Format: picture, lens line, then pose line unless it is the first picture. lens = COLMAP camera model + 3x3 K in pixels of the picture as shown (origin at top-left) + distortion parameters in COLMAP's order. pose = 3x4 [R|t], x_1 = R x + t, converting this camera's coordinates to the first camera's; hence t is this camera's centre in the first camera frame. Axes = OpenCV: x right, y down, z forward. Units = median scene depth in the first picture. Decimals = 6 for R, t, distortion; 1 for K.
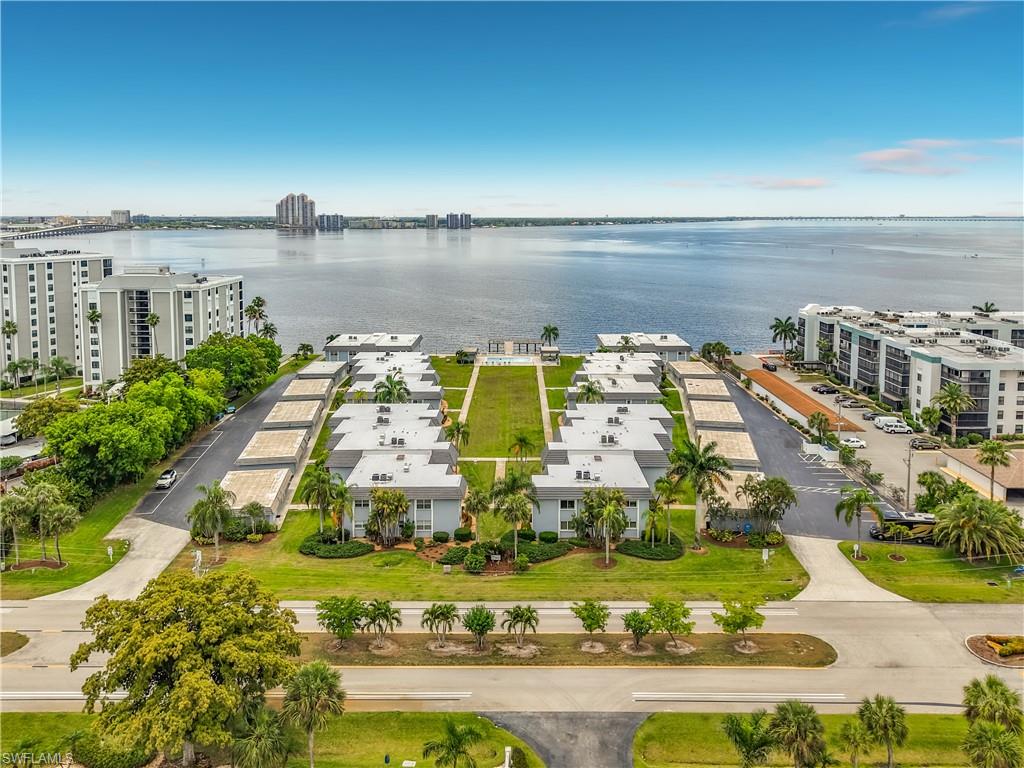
lens RADIAL K [[730.6, 0, 512.0], [0, 730.6, 384.0], [0, 0, 1]] dist [0.020374, -0.052055]
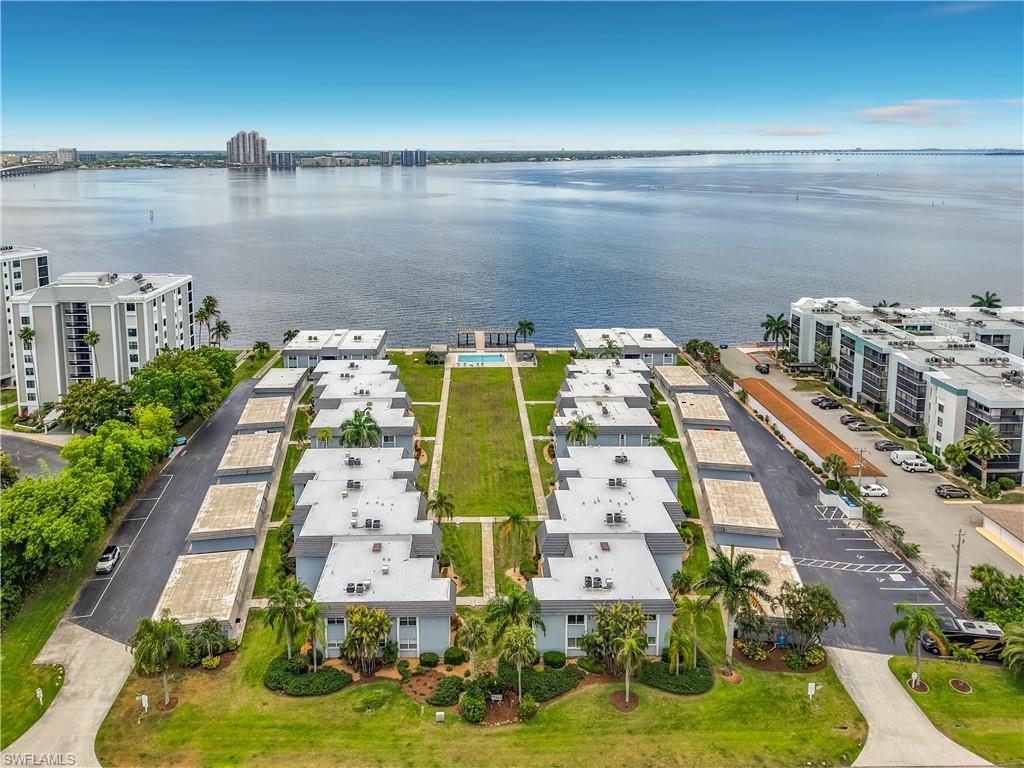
lens RADIAL K [[725.0, 0, 480.1], [0, 725.0, 343.5], [0, 0, 1]] dist [-0.002690, -0.005388]
pose [[0.999762, -0.011021, 0.018838, -0.034497], [0.010208, 0.999034, 0.042730, -0.137597], [-0.019291, -0.042528, 0.998909, 0.116351]]
